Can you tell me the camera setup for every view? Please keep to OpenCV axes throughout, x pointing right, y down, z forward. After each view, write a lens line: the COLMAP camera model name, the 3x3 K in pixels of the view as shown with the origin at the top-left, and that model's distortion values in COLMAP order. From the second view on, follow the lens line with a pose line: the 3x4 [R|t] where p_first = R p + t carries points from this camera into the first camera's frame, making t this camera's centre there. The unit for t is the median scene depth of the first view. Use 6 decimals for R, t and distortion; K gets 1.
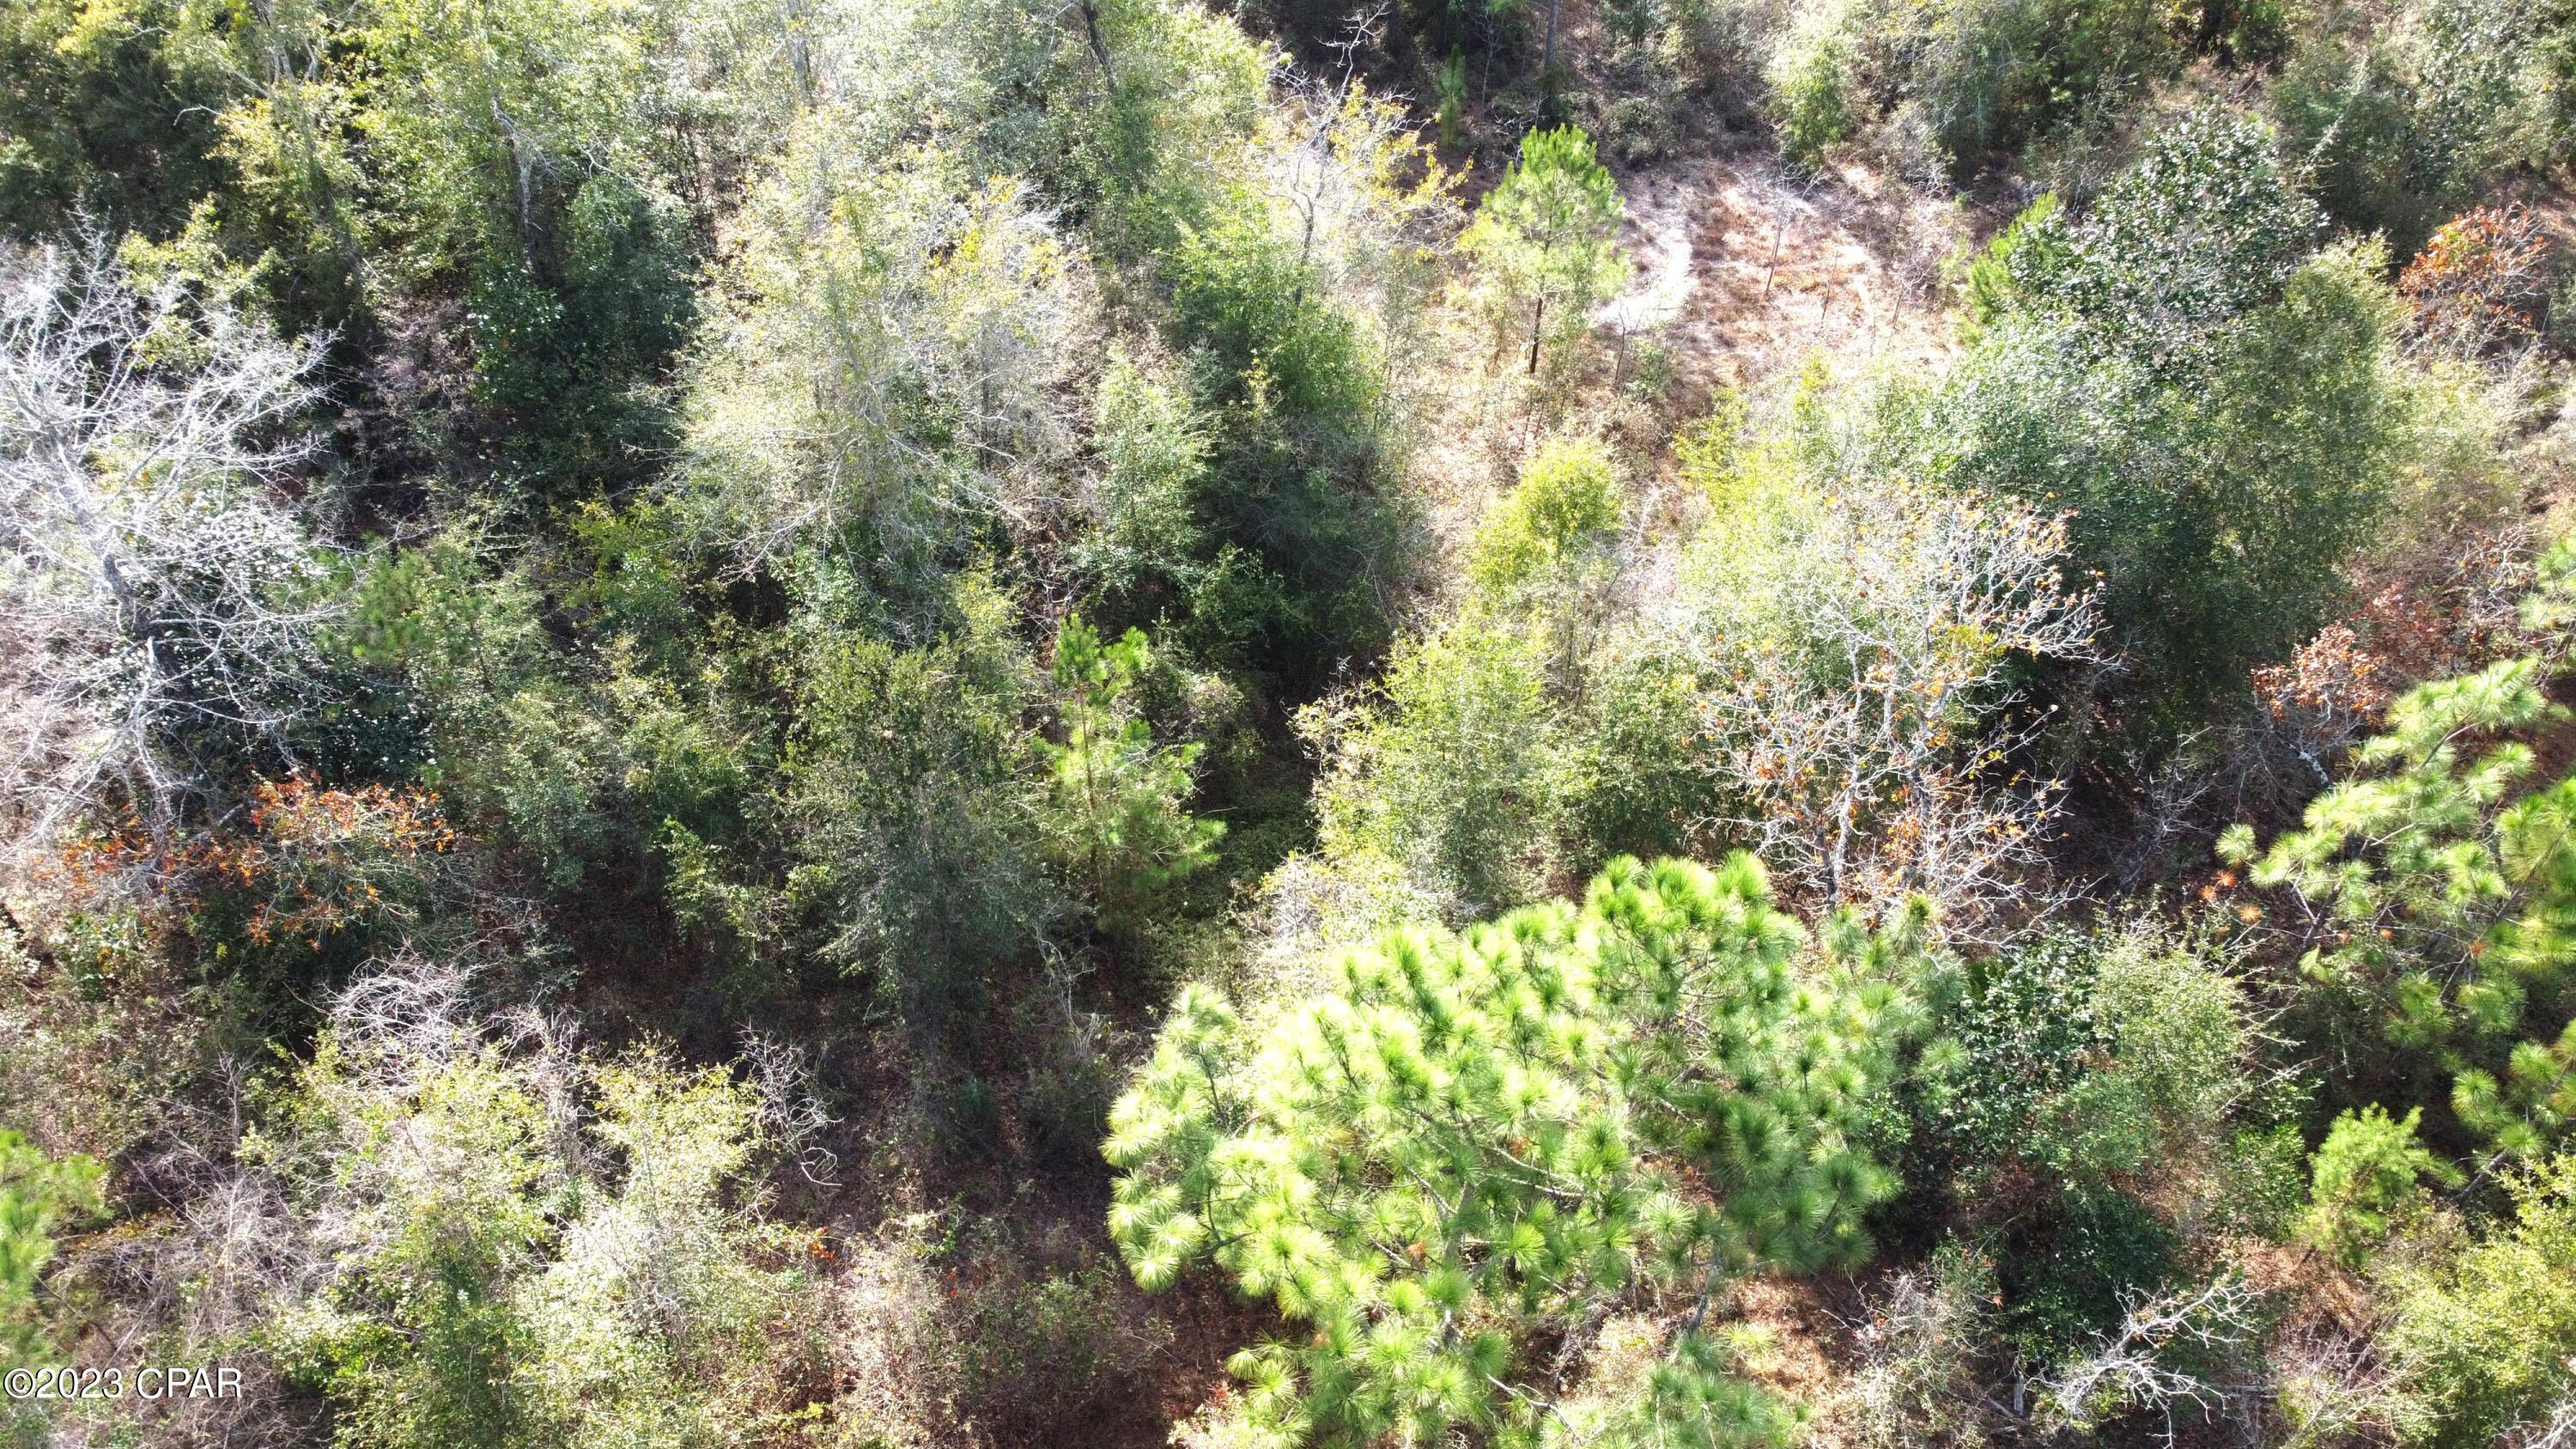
lens RADIAL K [[1949.9, 0, 1293.3], [0, 1949.9, 737.5], [0, 0, 1]] dist [0.005744, -0.003582]
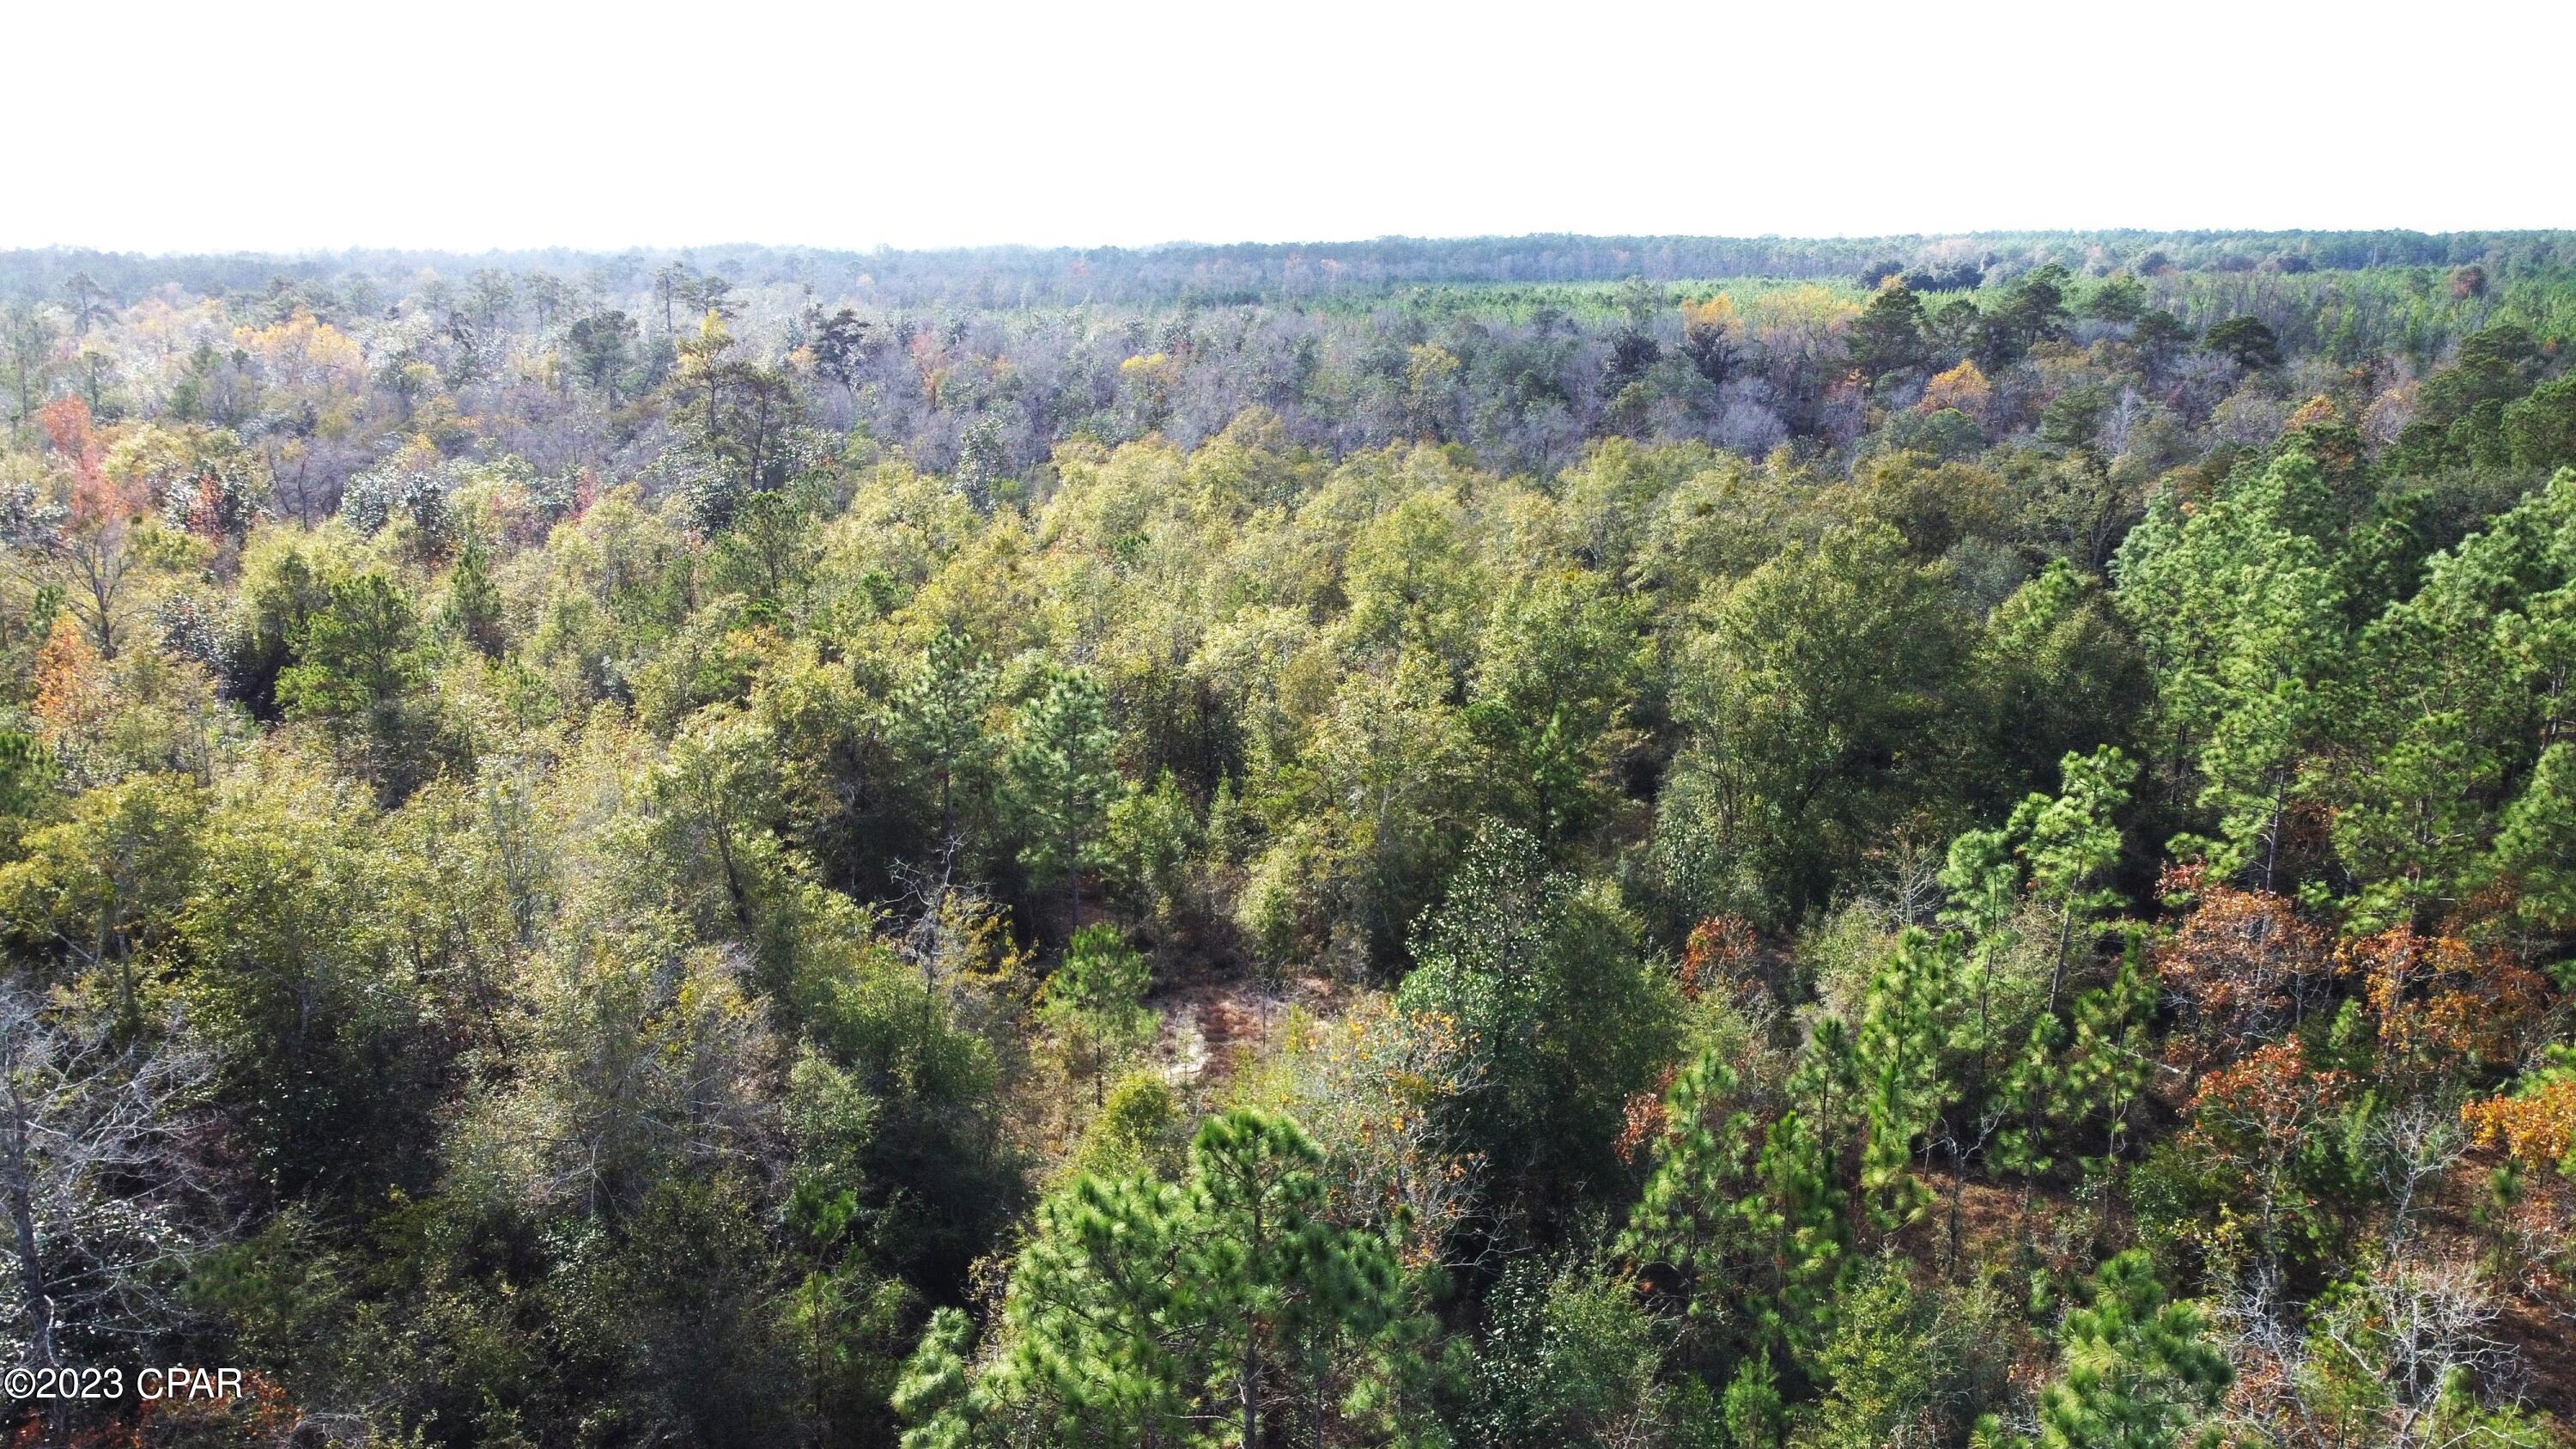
lens RADIAL K [[1945.1, 0, 1285.4], [0, 1945.1, 743.7], [0, 0, 1]] dist [0.013445, -0.009164]
pose [[0.964397, -0.070166, 0.254982, -0.082249], [0.191446, 0.850394, -0.490080, 0.300878], [-0.182448, 0.521446, 0.833550, -0.271467]]
